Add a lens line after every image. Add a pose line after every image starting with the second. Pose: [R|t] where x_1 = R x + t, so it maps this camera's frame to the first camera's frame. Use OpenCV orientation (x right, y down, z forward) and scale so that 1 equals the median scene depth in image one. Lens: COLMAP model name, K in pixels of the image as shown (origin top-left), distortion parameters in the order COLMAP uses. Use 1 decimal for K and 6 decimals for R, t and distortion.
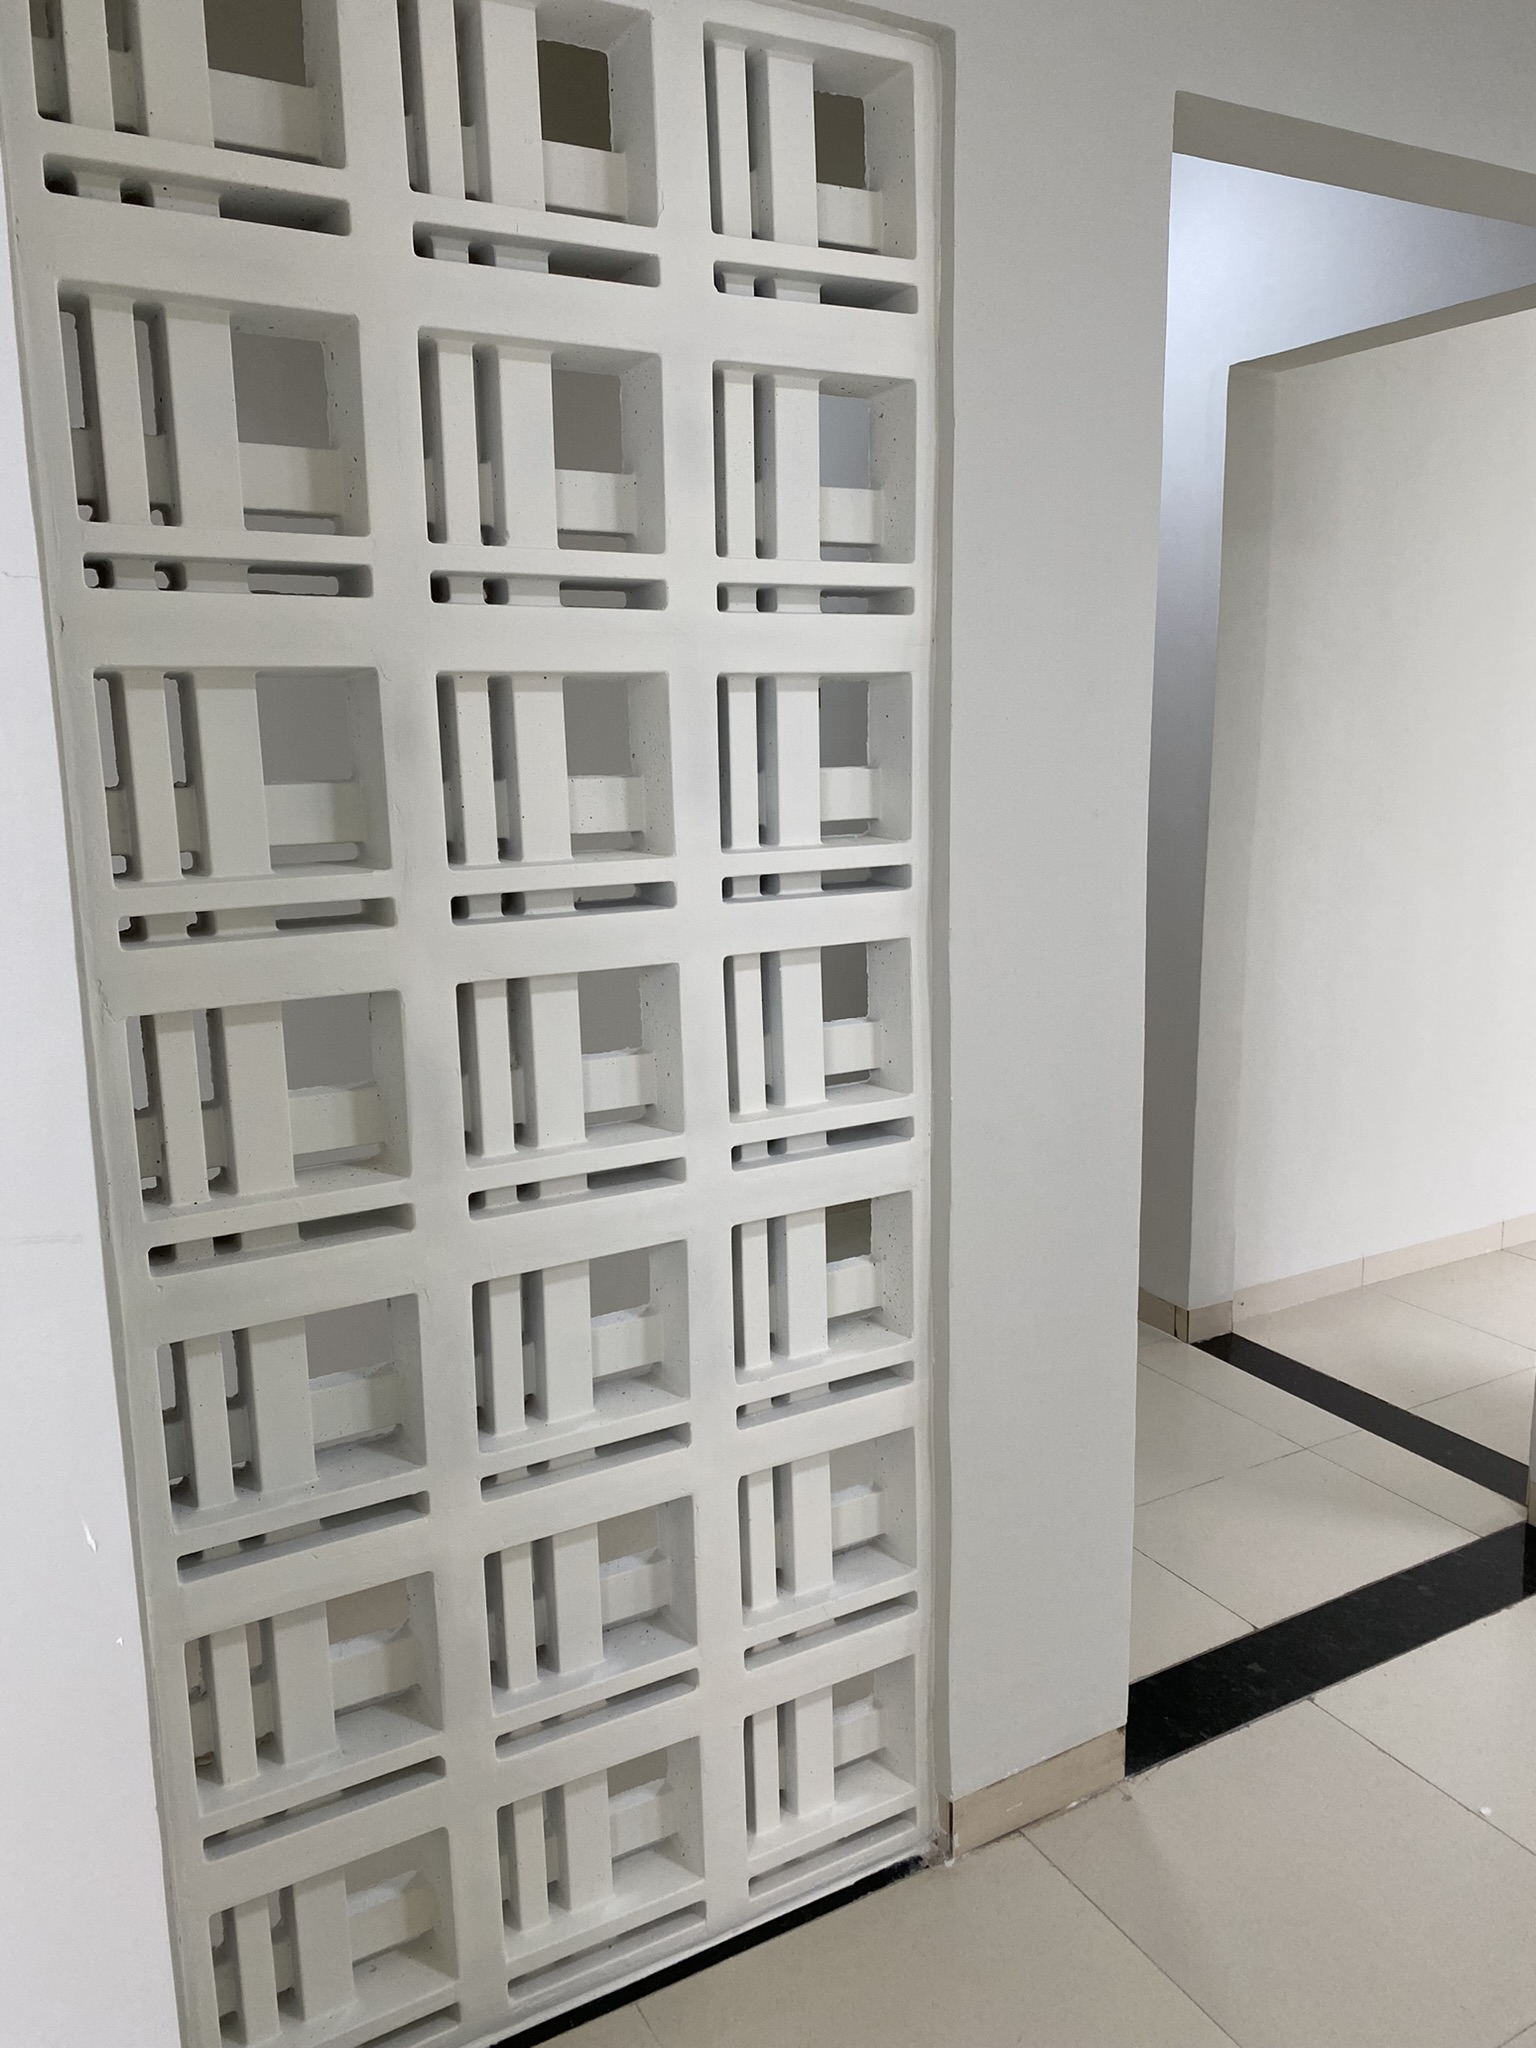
lens RADIAL K [[1559.3, 0, 764.5], [0, 1559.3, 1008.3], [0, 0, 1]] dist [0.061068, -0.076883]
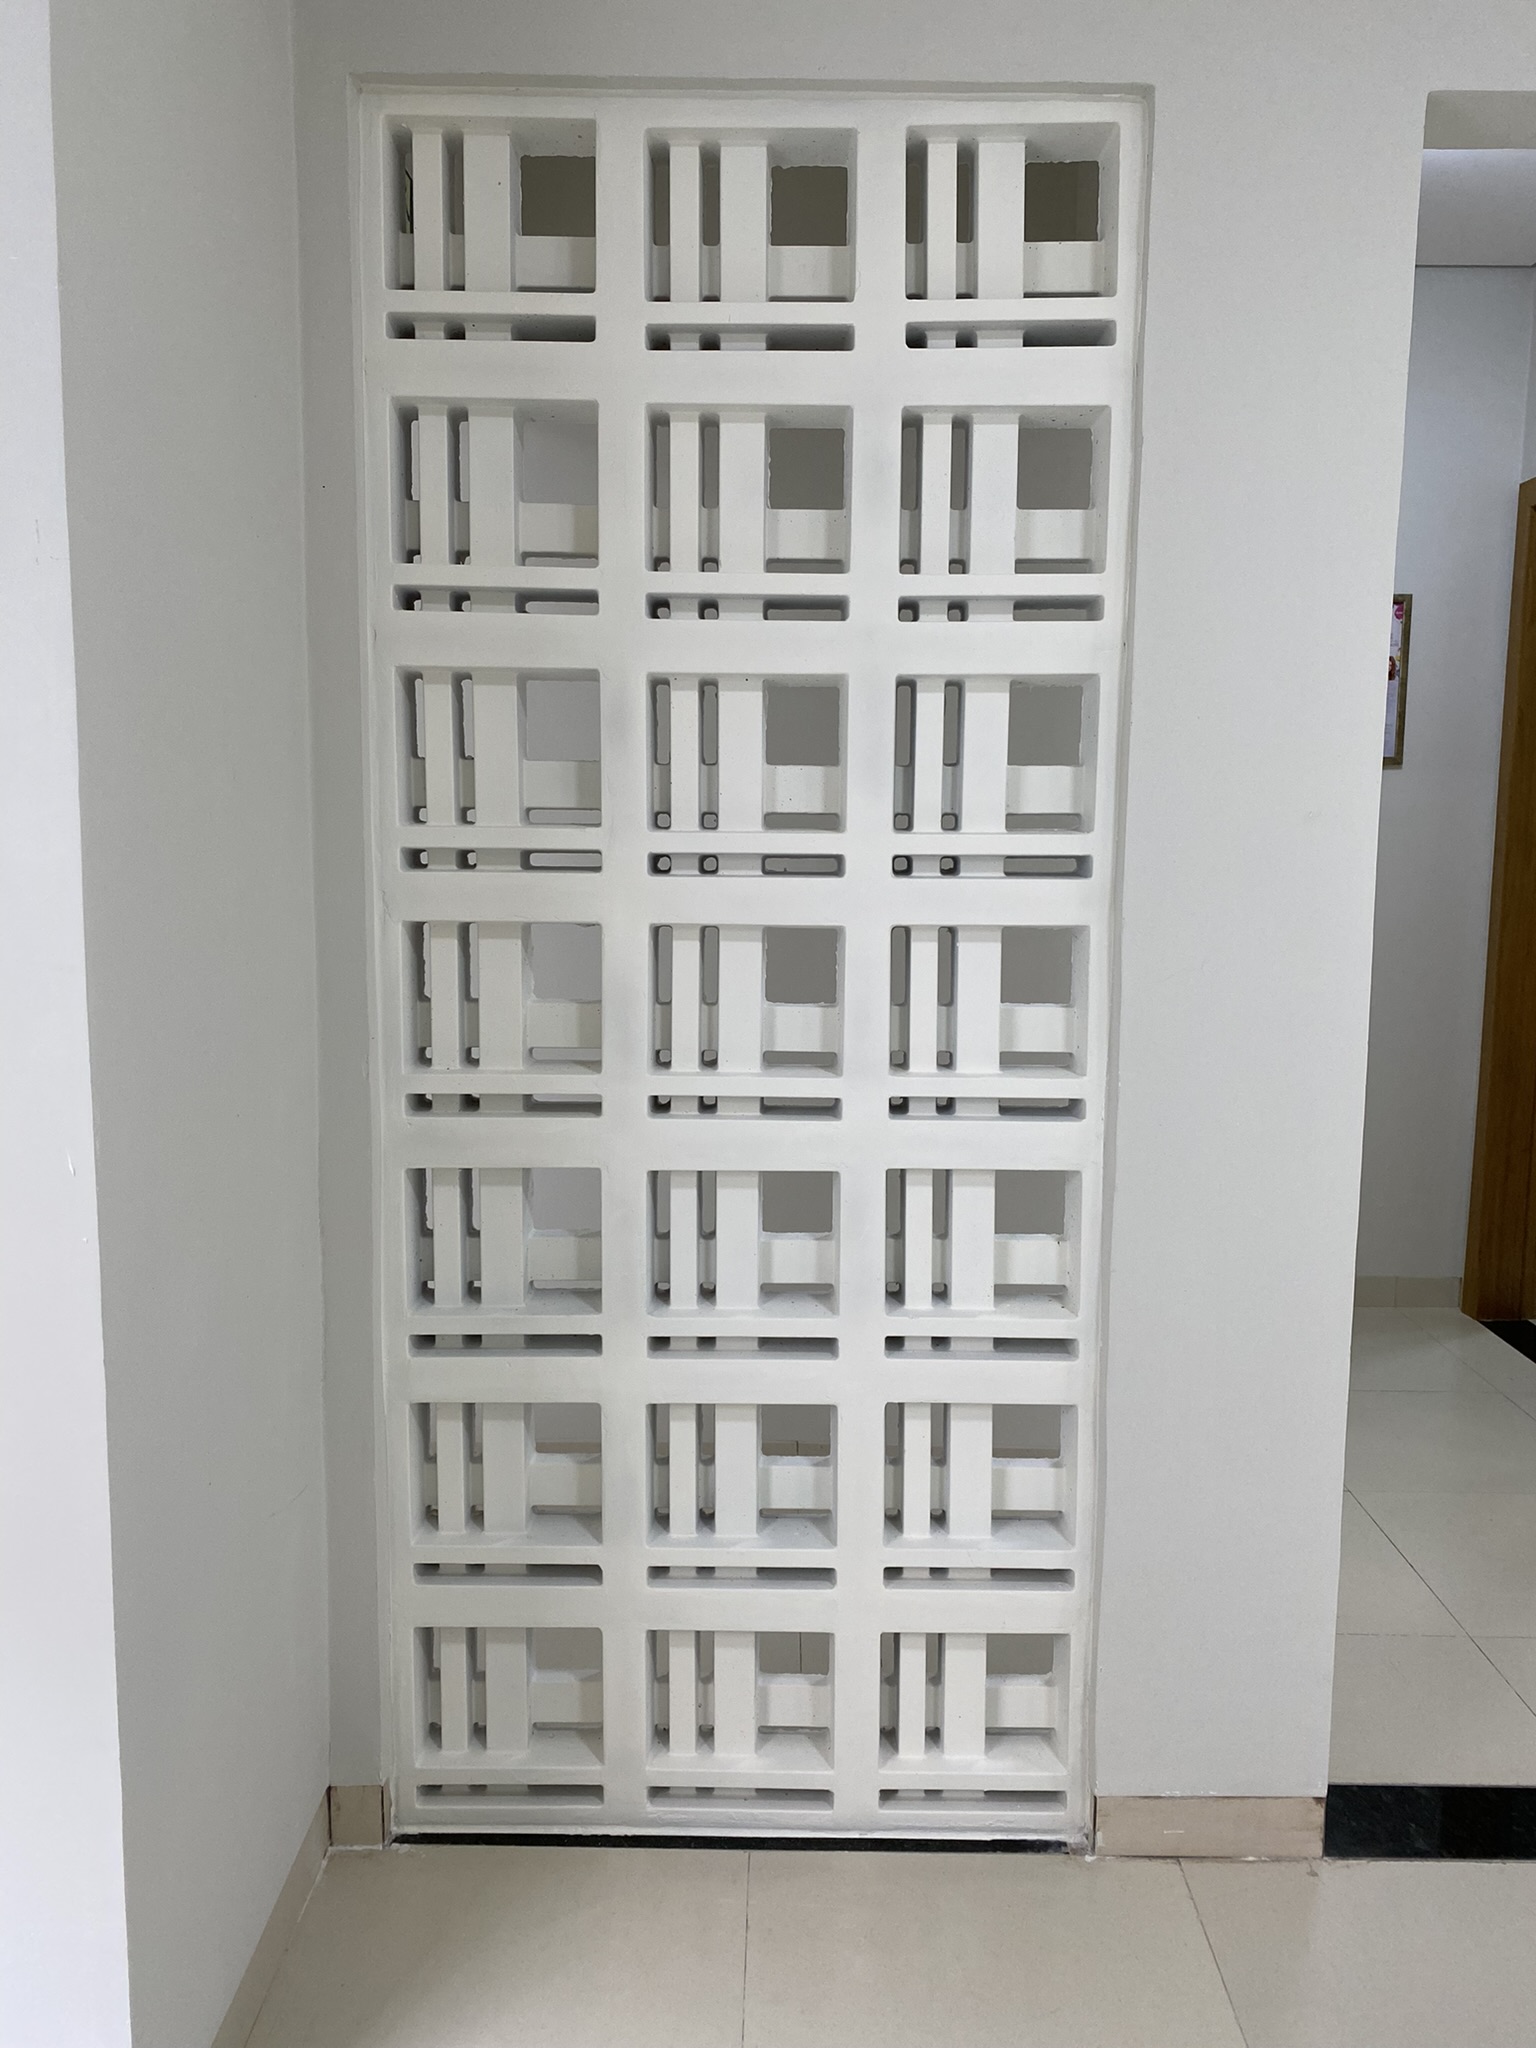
lens RADIAL K [[1559.3, 0, 787.3], [0, 1559.3, 1024.0], [0, 0, 1]] dist [0.061068, -0.076883]
pose [[0.861125, 0.084341, -0.501348, 0.500530], [-0.117019, 0.992547, -0.034019, 0.089016], [0.494743, 0.087962, 0.864576, -0.009117]]
